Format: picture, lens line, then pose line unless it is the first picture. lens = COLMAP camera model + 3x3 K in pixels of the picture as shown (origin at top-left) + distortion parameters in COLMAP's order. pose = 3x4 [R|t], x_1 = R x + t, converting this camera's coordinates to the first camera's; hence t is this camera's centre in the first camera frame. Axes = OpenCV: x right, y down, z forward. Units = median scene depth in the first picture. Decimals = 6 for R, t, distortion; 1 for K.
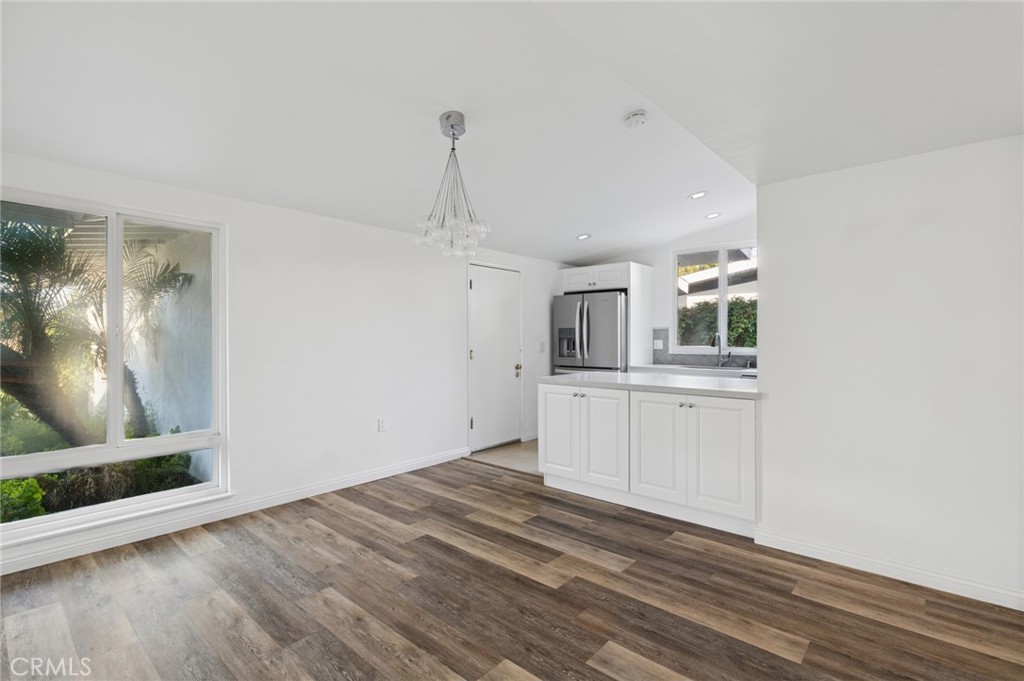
lens RADIAL K [[477.0, 0, 509.8], [0, 477.0, 339.6], [0, 0, 1]] dist [0.002923, 0.001260]
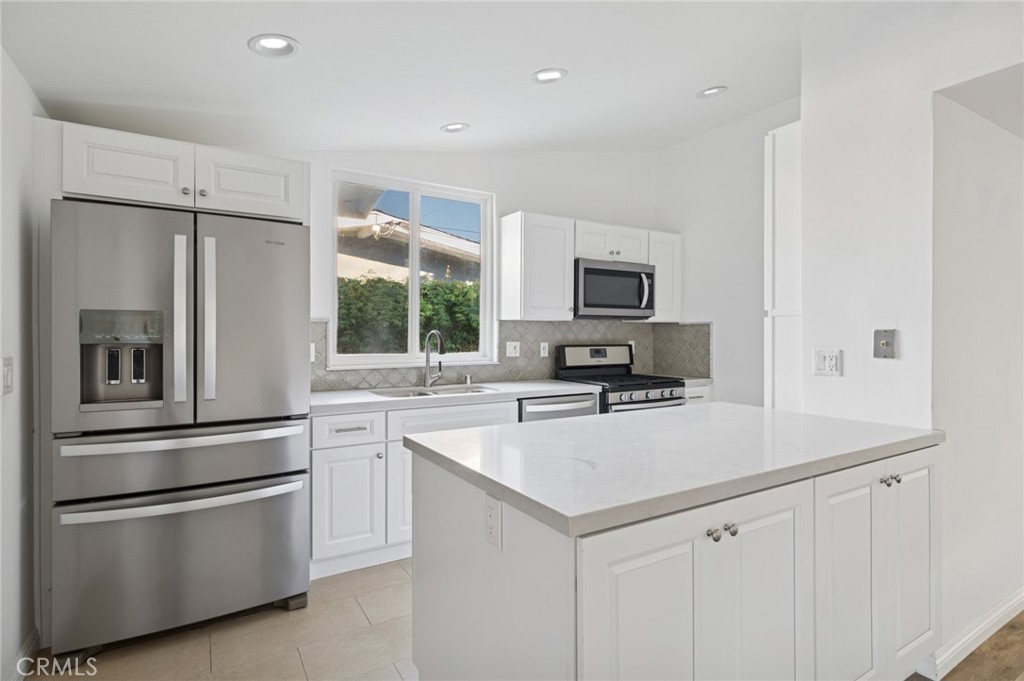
lens RADIAL K [[519.7, 0, 513.2], [0, 519.7, 335.3], [0, 0, 1]] dist [0.006845, 0.000933]
pose [[0.290700, -0.000398, 0.956814, -0.197917], [0.002871, 0.999996, -0.000457, -0.009313], [-0.956810, 0.002880, 0.290700, 0.942942]]
